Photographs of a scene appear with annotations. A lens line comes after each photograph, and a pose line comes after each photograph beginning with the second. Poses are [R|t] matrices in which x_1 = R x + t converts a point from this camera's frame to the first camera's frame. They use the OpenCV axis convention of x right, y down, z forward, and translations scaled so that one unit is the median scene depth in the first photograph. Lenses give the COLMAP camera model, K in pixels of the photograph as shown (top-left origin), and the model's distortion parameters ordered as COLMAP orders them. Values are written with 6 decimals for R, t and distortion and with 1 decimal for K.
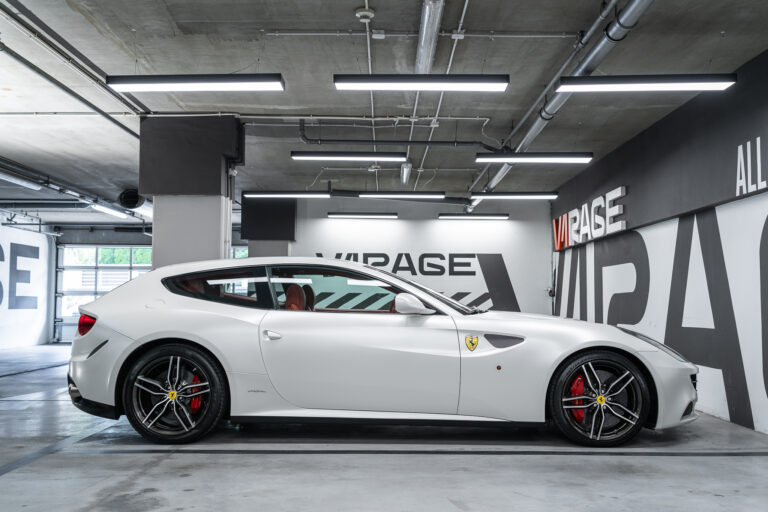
lens RADIAL K [[767.9, 0, 382.7], [0, 767.9, 256.7], [0, 0, 1]] dist [0.009421, 0.000000]
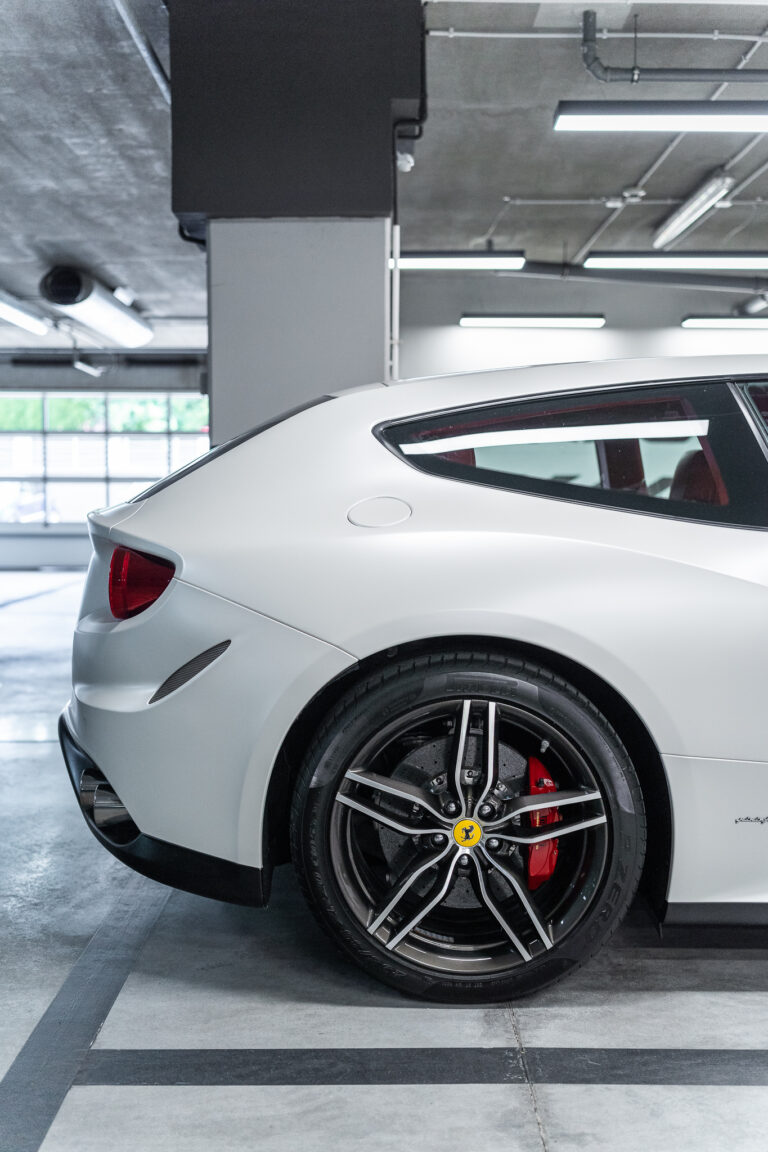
lens RADIAL K [[1151.8, 0, 386.0], [0, 1151.8, 574.7], [0, 0, 1]] dist [0.009421, 0.000000]
pose [[0.999989, -0.004000, 0.002310, -0.207269], [0.003664, 0.991429, 0.130596, 0.020432], [-0.002813, -0.130586, 0.991433, 0.403334]]
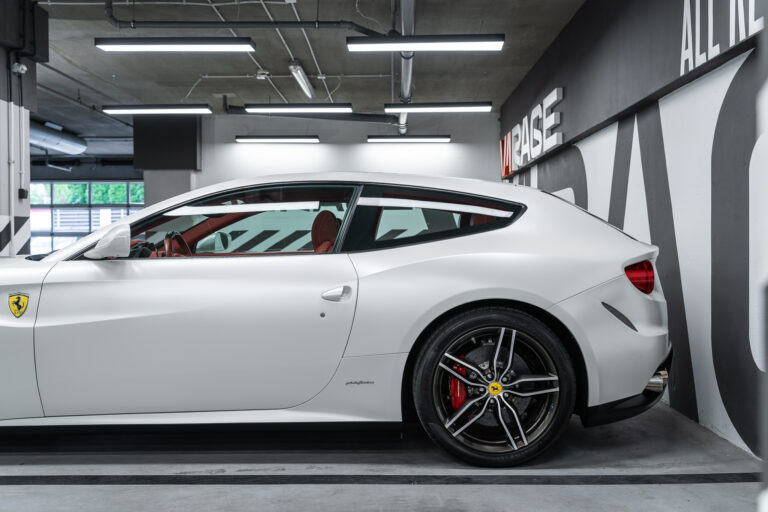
lens RADIAL K [[767.9, 0, 377.1], [0, 767.9, 254.3], [0, 0, 1]] dist [0.009421, 0.000000]
pose [[0.999849, -0.009497, -0.014519, 0.160206], [0.010576, 0.997040, 0.076157, 0.016296], [0.013753, -0.076299, 0.996990, 0.251604]]
